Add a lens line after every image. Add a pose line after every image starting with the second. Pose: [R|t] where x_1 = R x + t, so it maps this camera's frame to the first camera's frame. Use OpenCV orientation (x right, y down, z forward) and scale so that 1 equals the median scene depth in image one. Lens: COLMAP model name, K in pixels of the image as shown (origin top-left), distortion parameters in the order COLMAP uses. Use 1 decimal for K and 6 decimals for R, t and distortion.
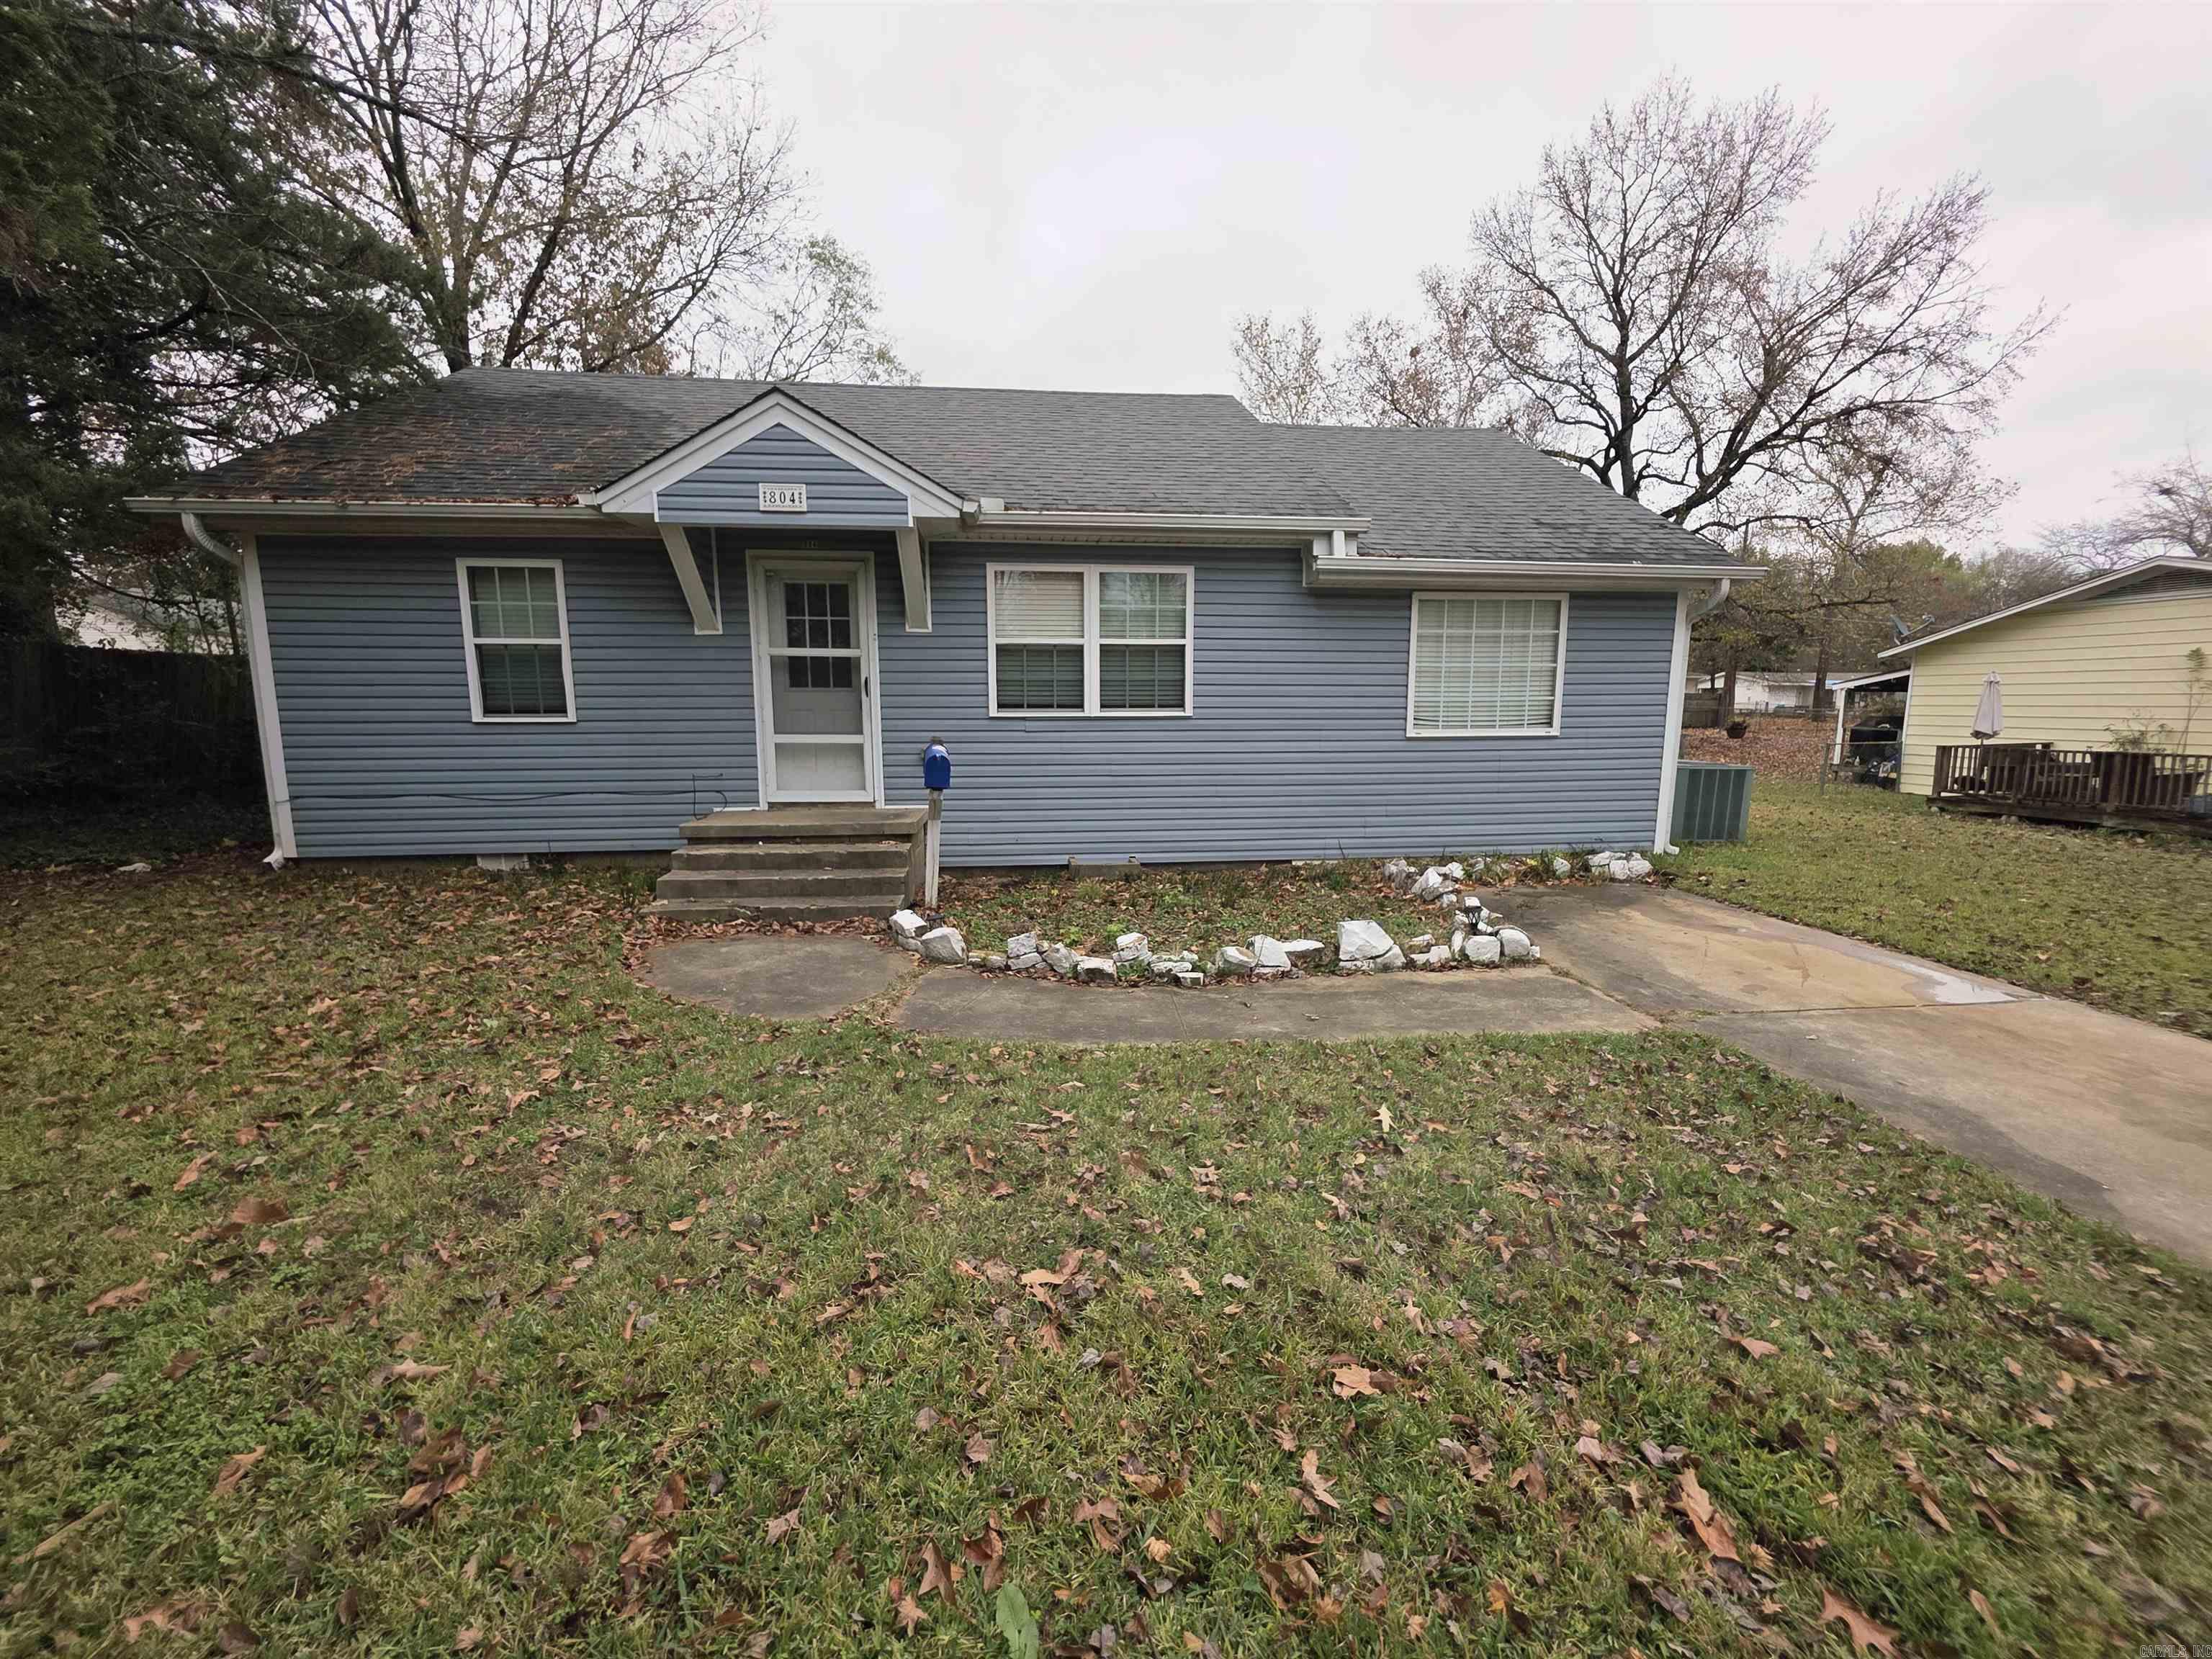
lens RADIAL K [[881.4, 0, 1106.0], [0, 881.4, 829.5], [0, 0, 1]] dist [0.002467, -0.000558]
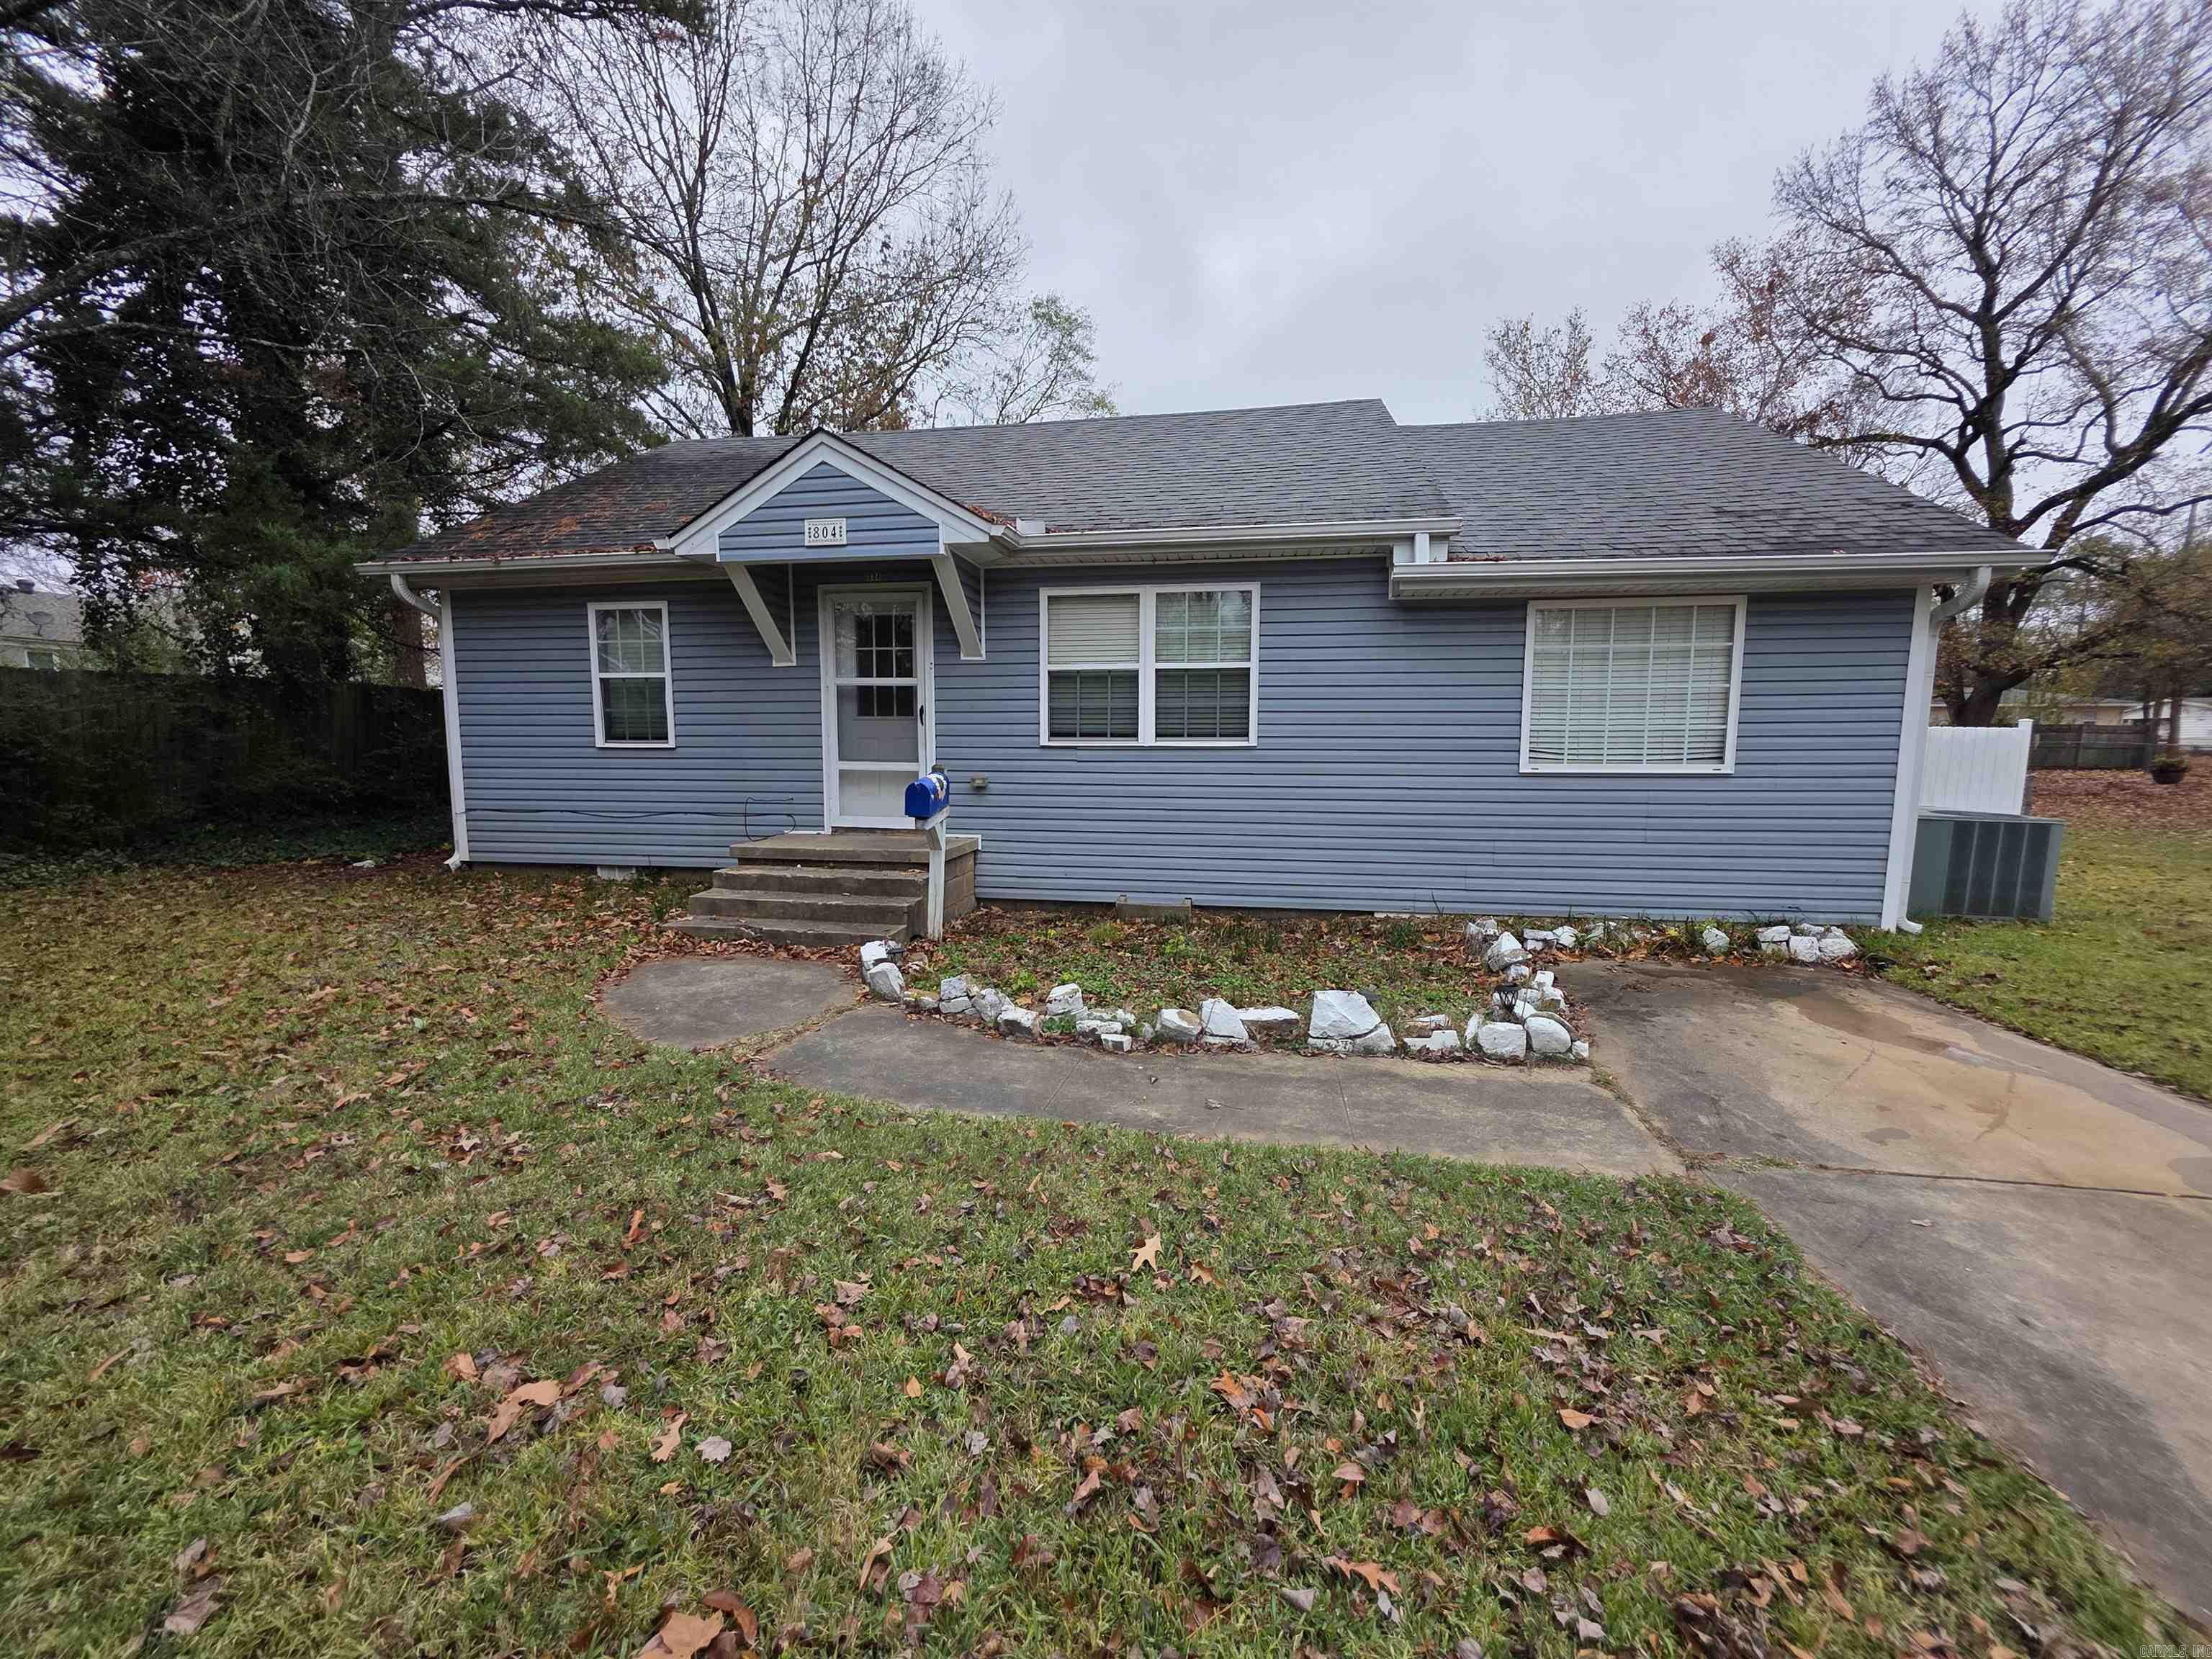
lens RADIAL K [[881.7, 0, 1096.9], [0, 881.7, 829.8], [0, 0, 1]] dist [0.002327, -0.000493]
pose [[0.961645, 0.031944, -0.272429, 0.197535], [-0.041766, 0.998667, -0.030328, -0.008901], [0.271097, 0.040543, 0.961698, 0.091424]]
